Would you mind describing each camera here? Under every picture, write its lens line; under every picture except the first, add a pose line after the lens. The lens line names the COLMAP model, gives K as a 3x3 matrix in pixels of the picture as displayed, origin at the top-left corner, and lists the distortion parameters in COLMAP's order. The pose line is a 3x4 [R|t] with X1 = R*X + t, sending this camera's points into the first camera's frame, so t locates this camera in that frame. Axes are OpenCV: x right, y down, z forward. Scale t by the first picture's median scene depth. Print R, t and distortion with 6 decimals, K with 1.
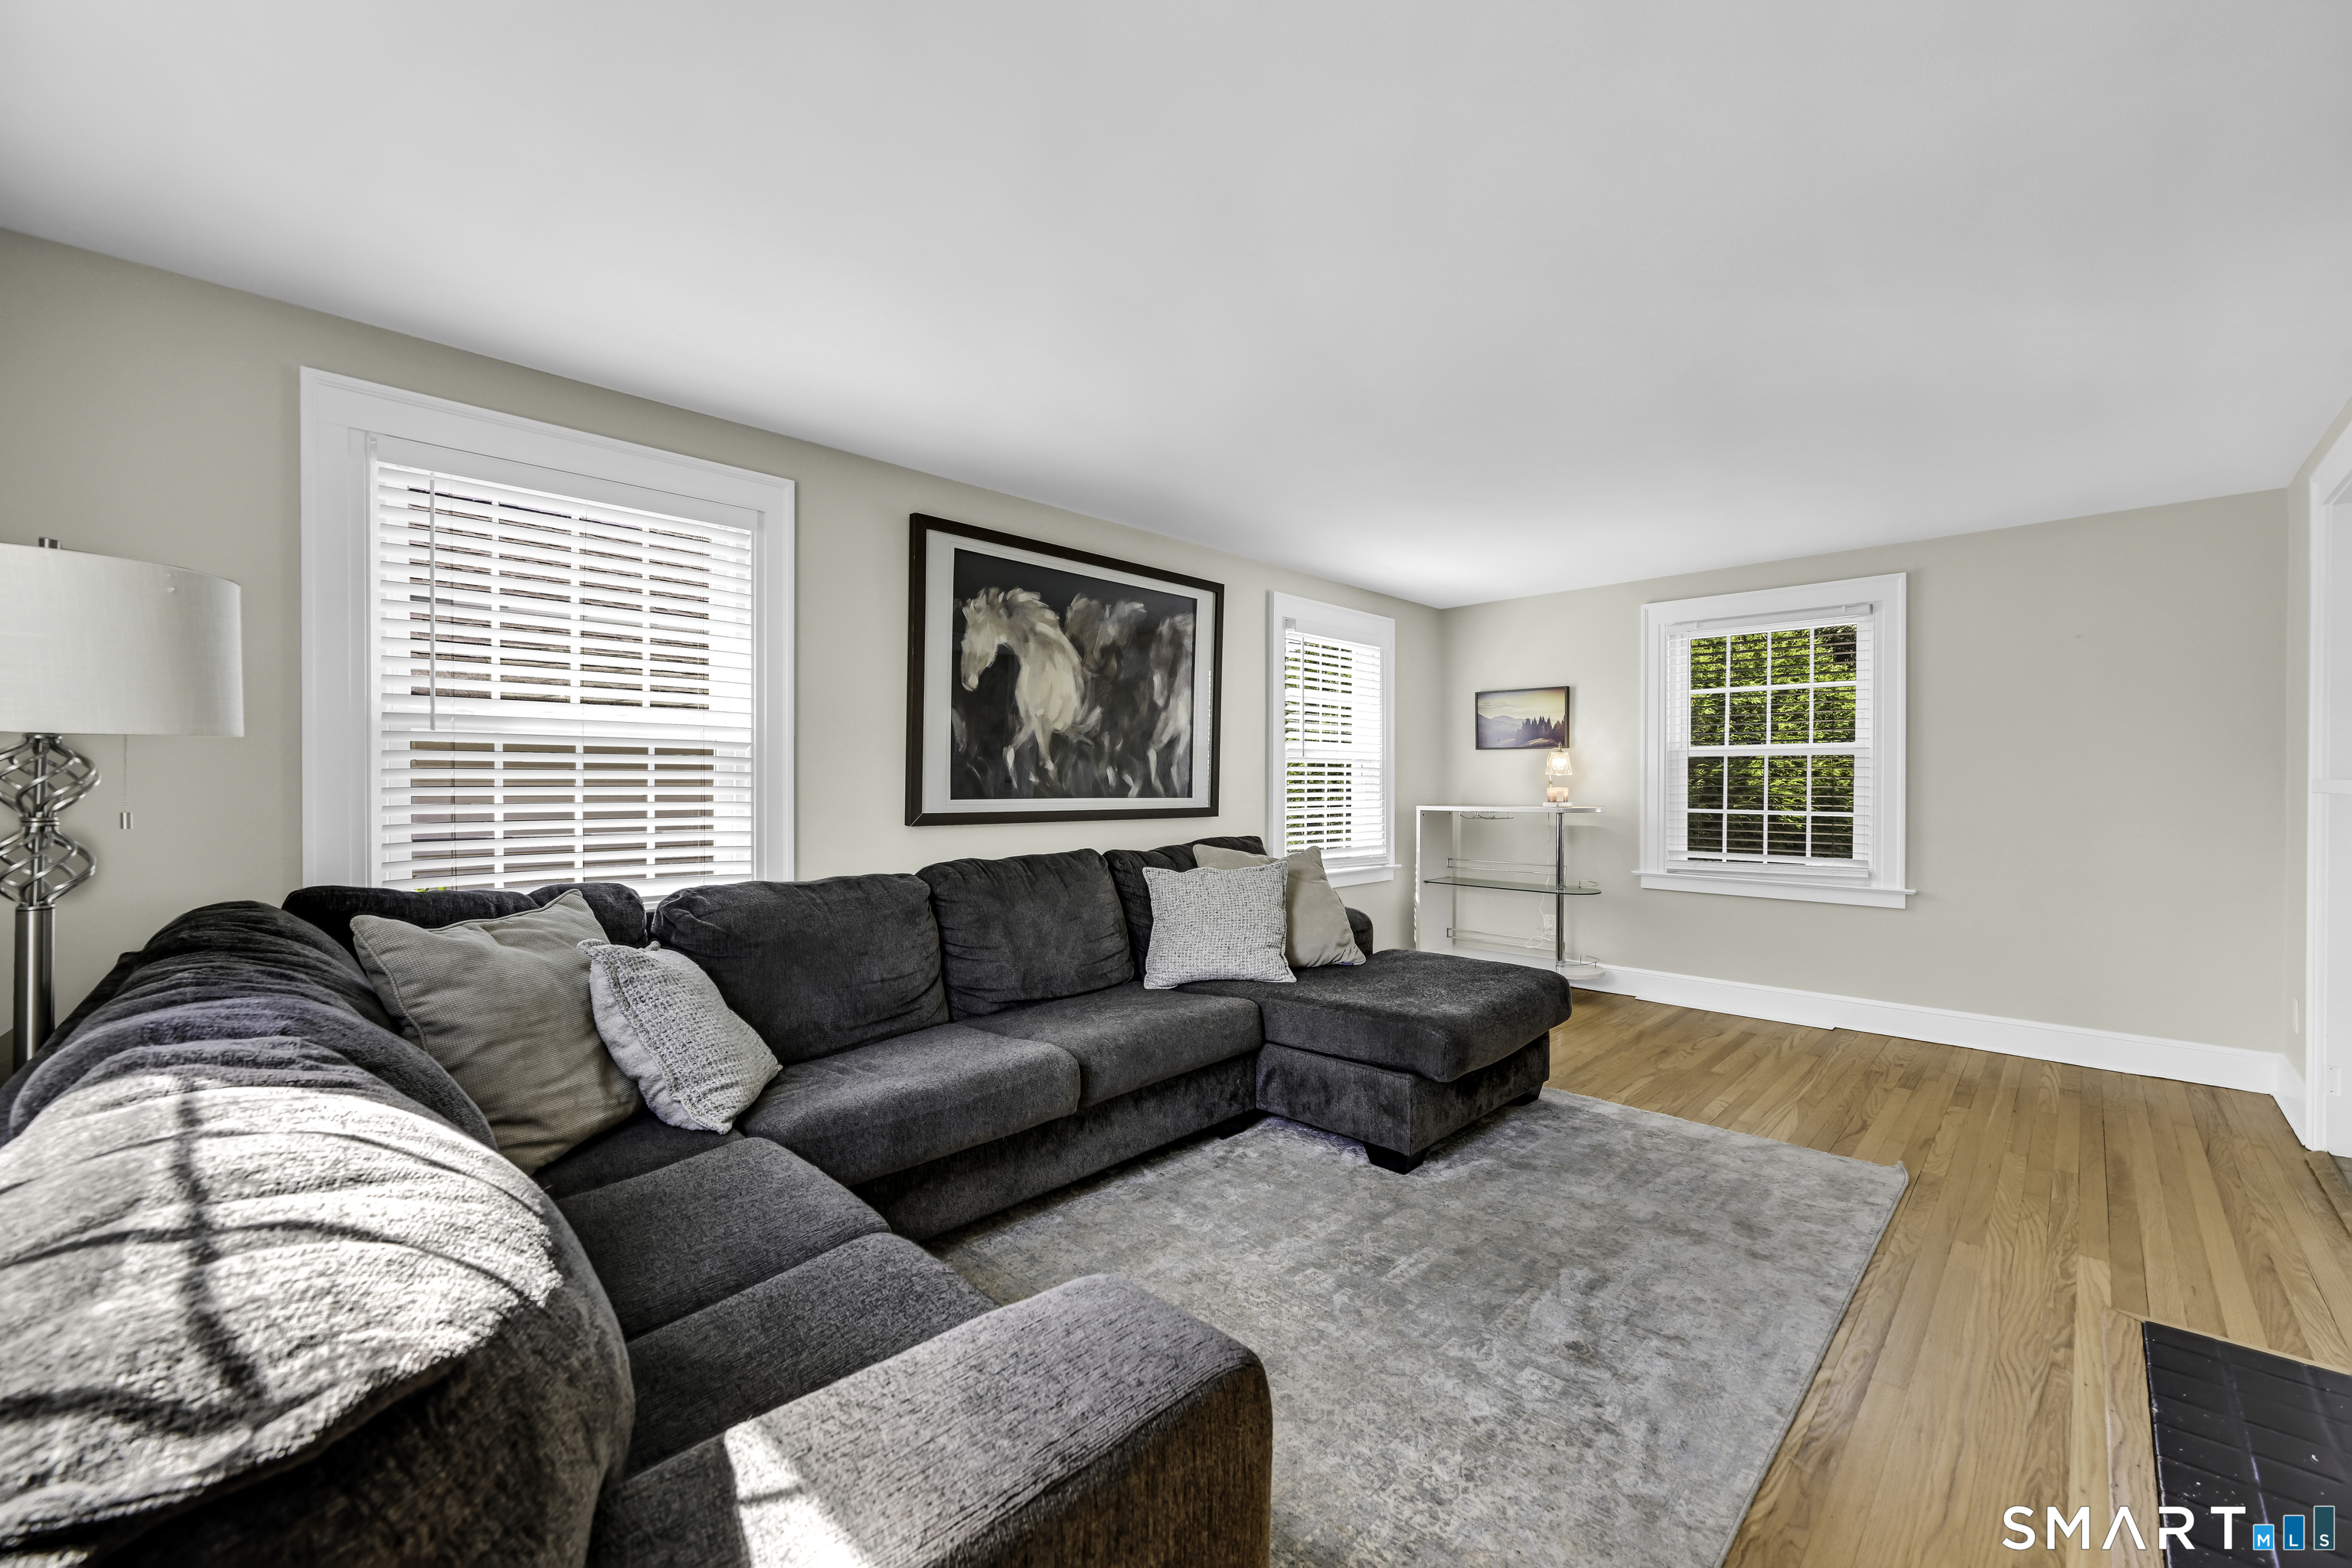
lens RADIAL K [[936.0, 0, 1172.5], [0, 936.0, 788.2], [0, 0, 1]] dist [0.000151, 0.000002]
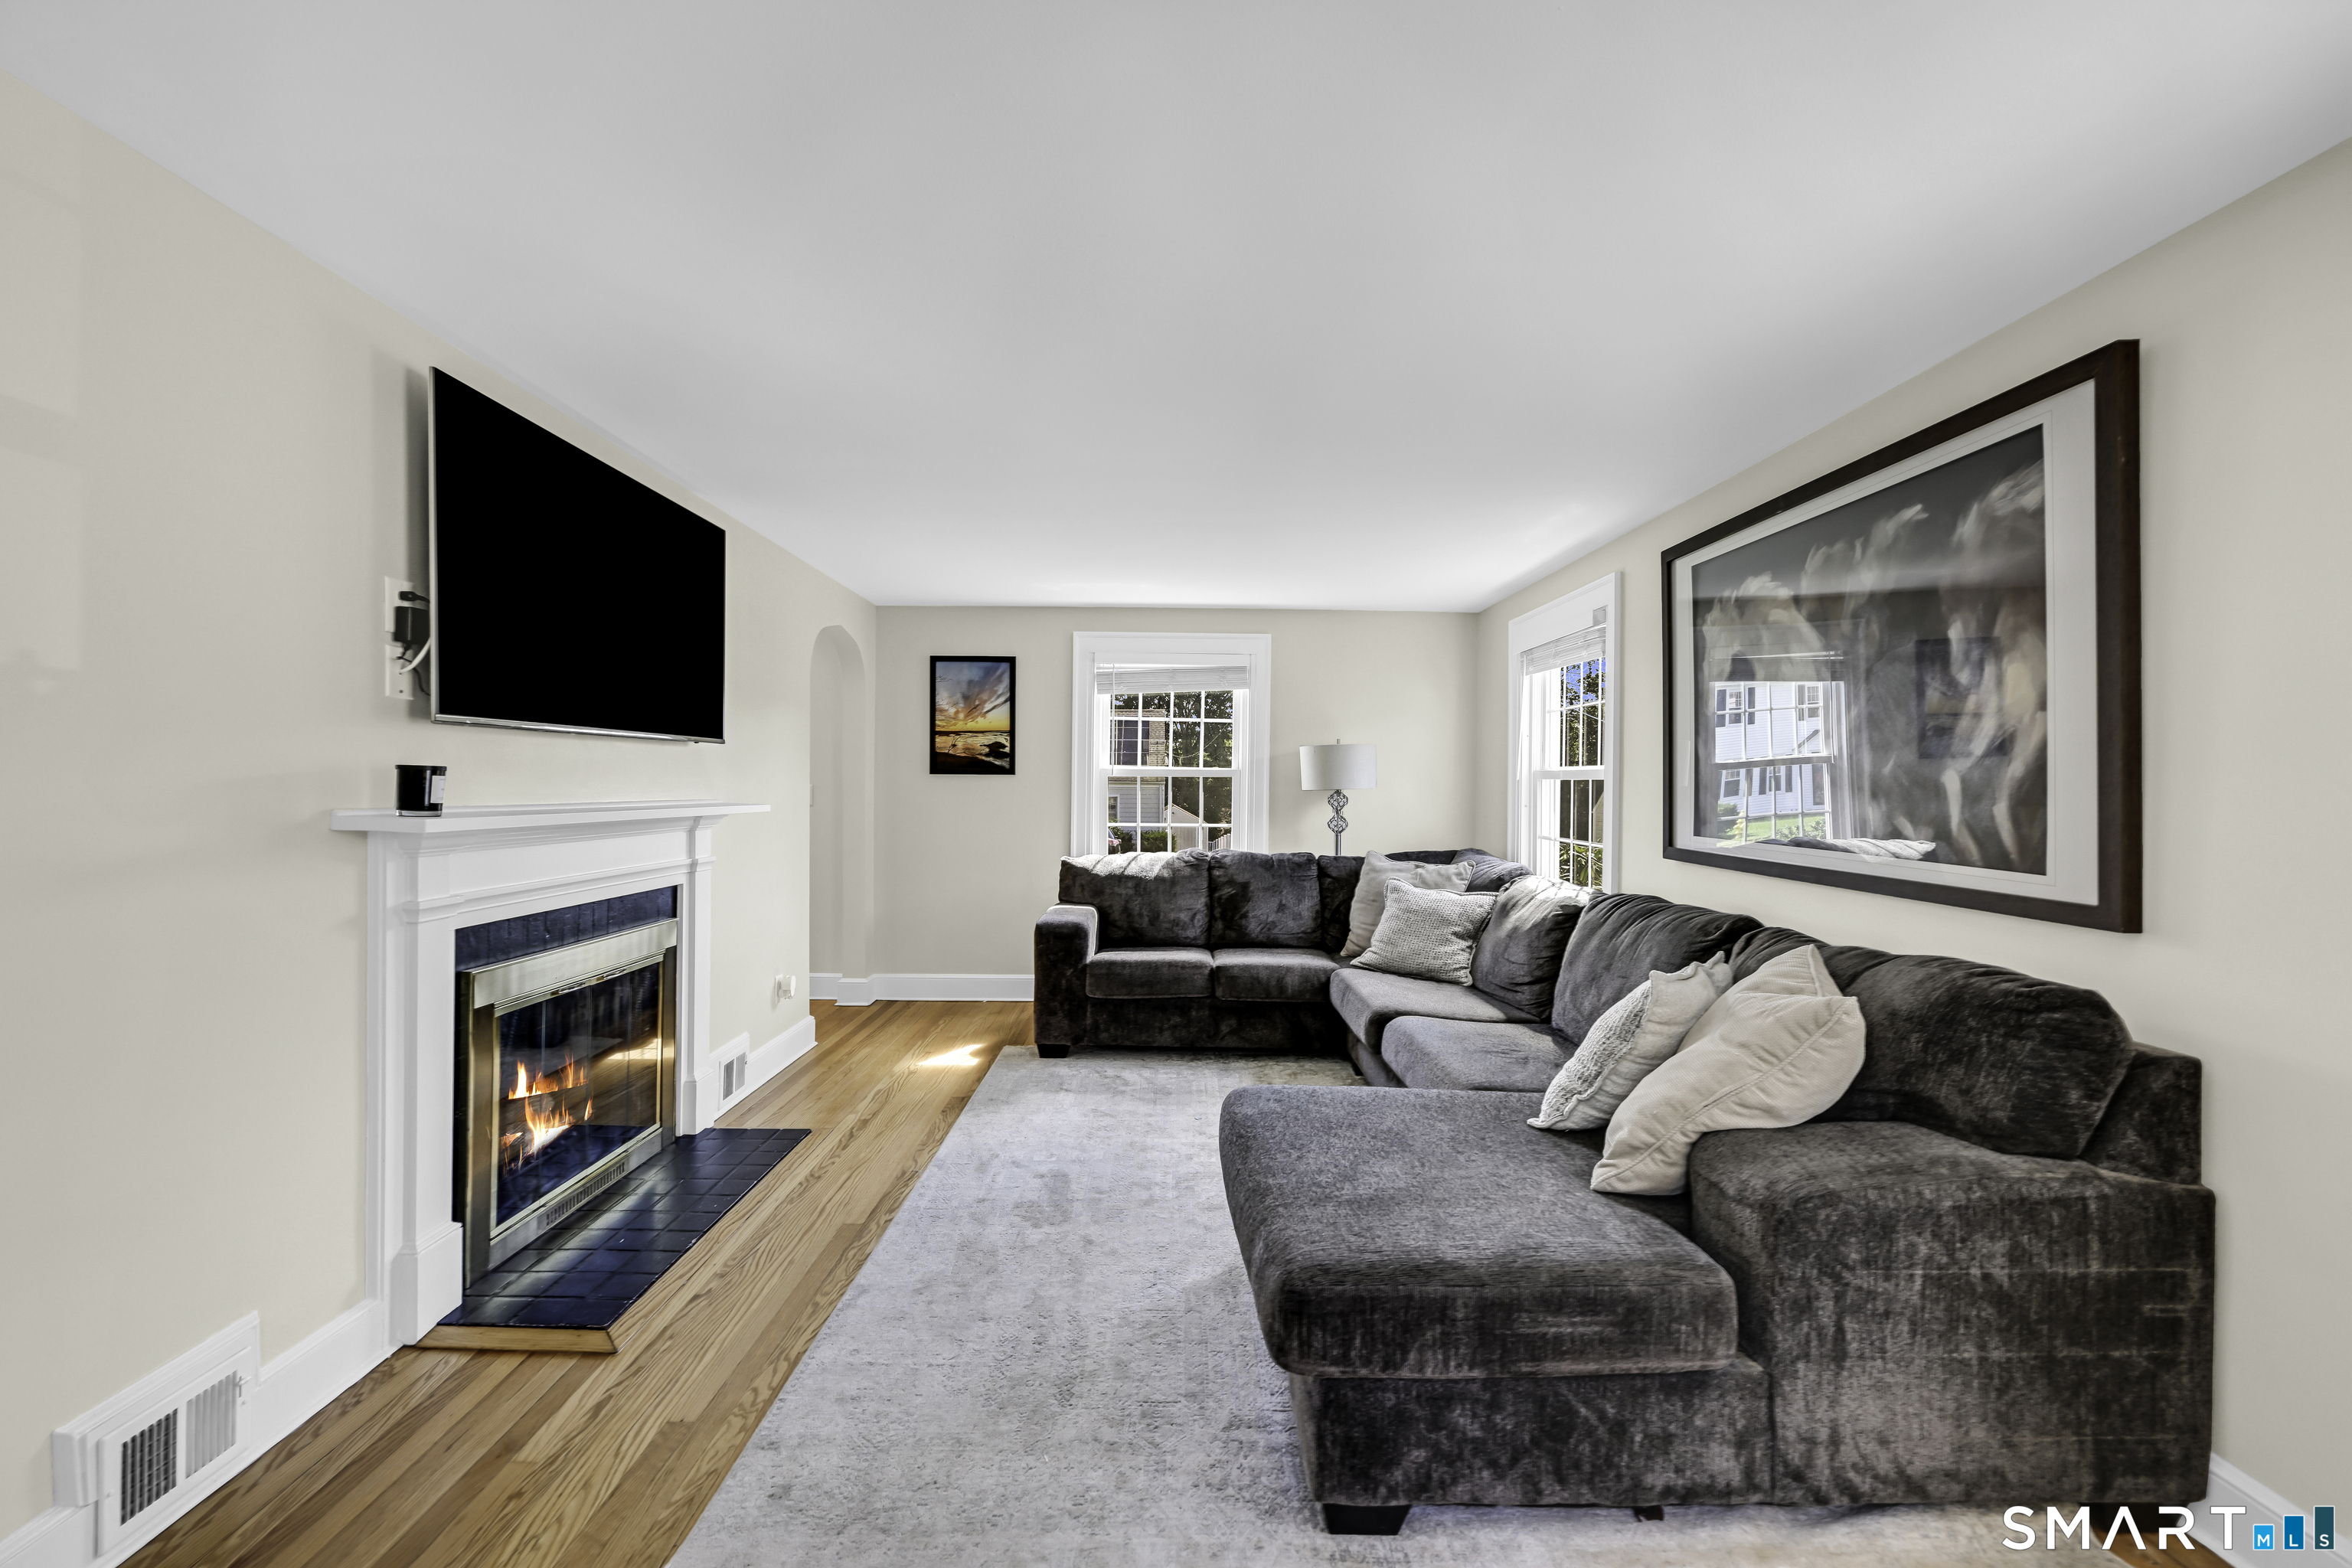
lens RADIAL K [[936.0, 0, 1172.5], [0, 936.0, 788.2], [0, 0, 1]] dist [0.000151, 0.000002]
pose [[-0.708983, -0.005310, -0.705206, 0.644002], [-0.015418, 0.999849, 0.007972, -0.029349], [0.705057, 0.016525, -0.708958, 1.059028]]
